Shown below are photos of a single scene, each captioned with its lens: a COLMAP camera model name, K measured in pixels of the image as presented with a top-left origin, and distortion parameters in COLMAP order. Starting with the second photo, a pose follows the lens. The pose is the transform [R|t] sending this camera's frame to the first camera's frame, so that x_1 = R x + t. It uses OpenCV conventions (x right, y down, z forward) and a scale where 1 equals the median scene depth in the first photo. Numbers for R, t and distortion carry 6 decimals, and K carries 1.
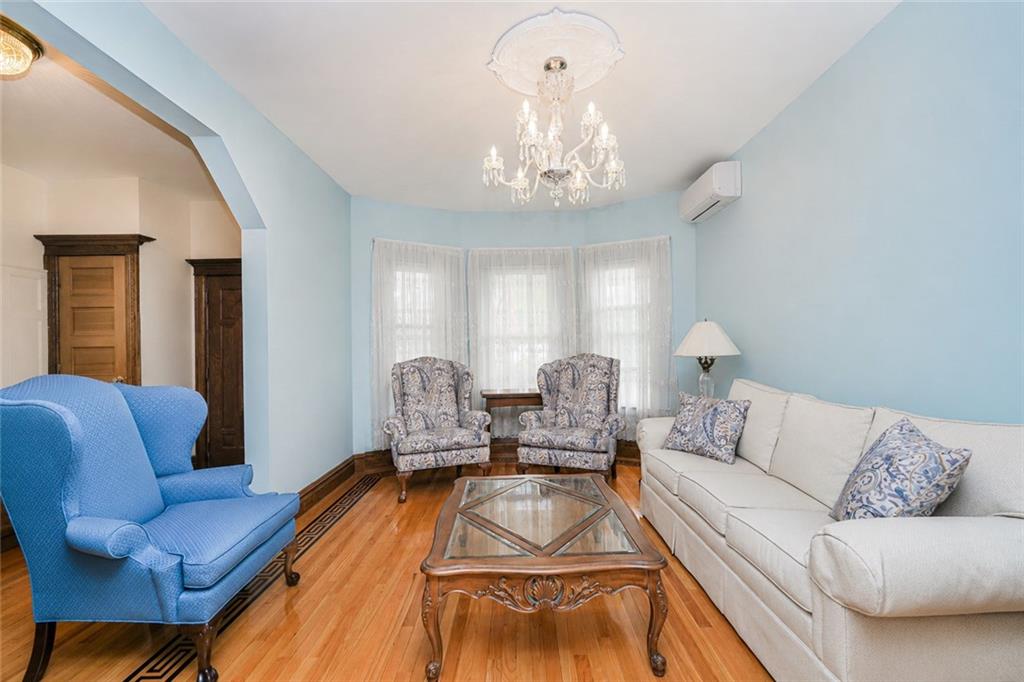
lens RADIAL K [[453.2, 0, 506.4], [0, 453.2, 340.9], [0, 0, 1]] dist [-0.008587, 0.004323]
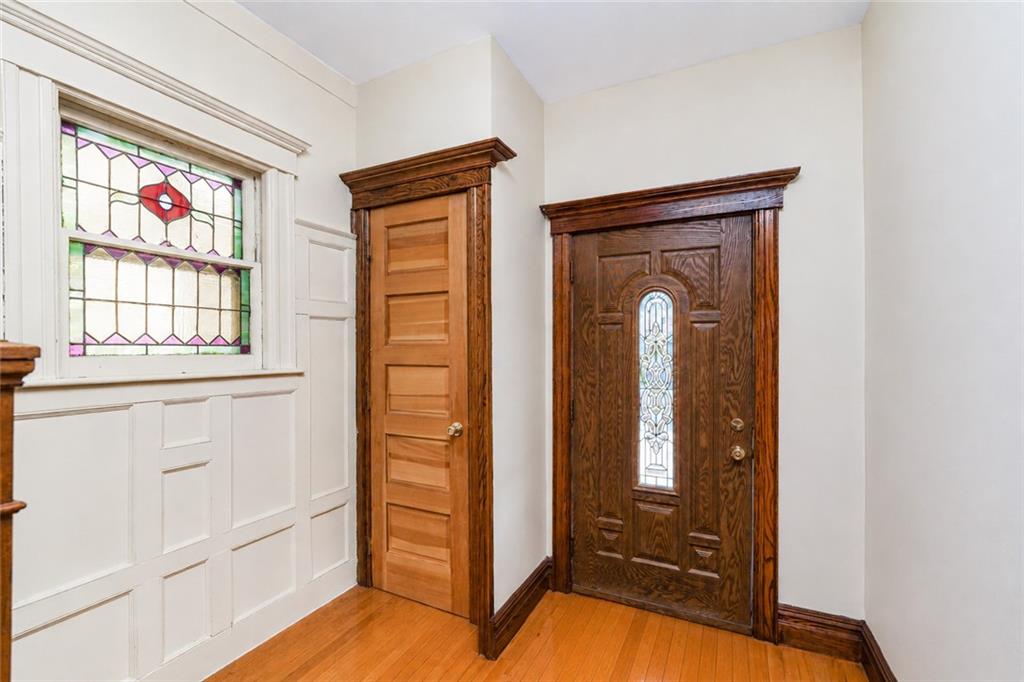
lens RADIAL K [[453.2, 0, 516.5], [0, 453.2, 344.6], [0, 0, 1]] dist [-0.008587, 0.004323]
pose [[0.902728, 0.013384, -0.430003, -0.540569], [-0.009428, 0.999891, 0.011329, -0.017917], [0.430108, -0.006173, 0.902756, 0.526189]]
